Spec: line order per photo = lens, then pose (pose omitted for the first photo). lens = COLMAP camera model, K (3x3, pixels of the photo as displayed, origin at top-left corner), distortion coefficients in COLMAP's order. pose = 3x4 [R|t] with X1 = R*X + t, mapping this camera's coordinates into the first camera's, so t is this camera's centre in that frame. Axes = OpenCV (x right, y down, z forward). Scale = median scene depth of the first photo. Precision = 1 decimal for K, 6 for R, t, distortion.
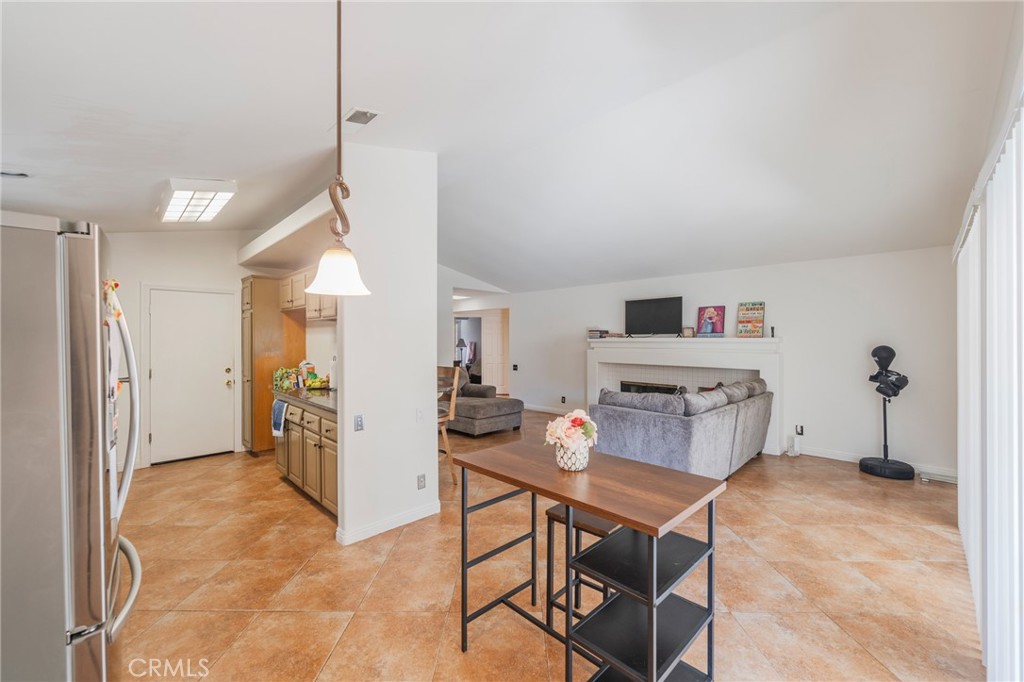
lens RADIAL K [[412.7, 0, 513.8], [0, 412.7, 337.1], [0, 0, 1]] dist [-0.001731, -0.000614]
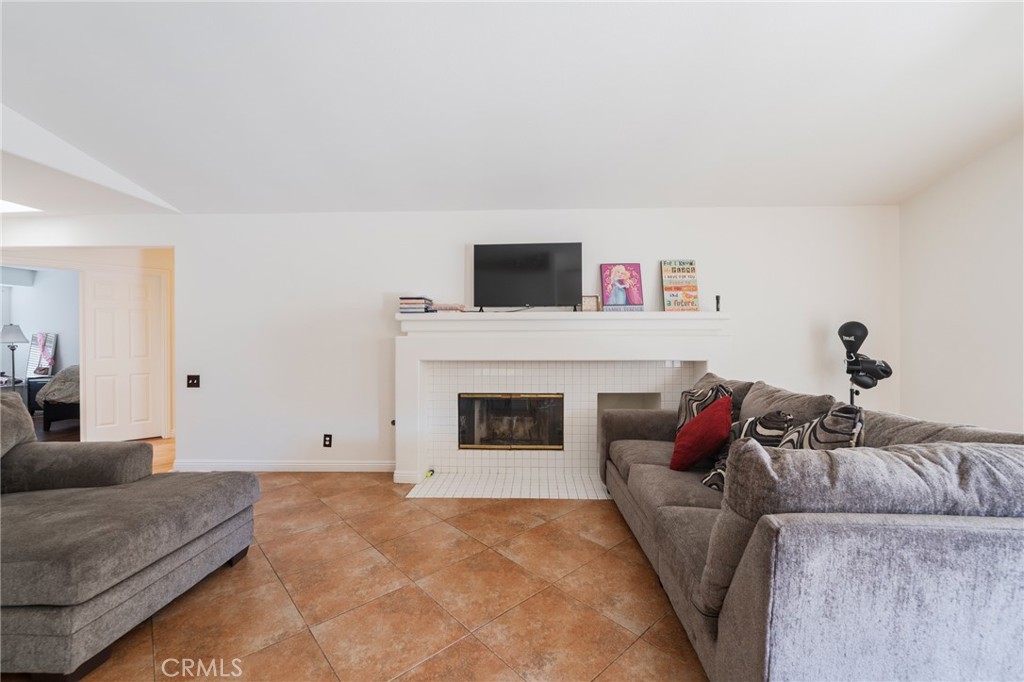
lens RADIAL K [[412.7, 0, 513.8], [0, 412.7, 337.1], [0, 0, 1]] dist [-0.001731, -0.000614]
pose [[0.733386, -0.000142, 0.679812, -0.065014], [-0.001257, 0.999998, 0.001565, 0.036277], [-0.679811, -0.002002, 0.733385, 0.634151]]
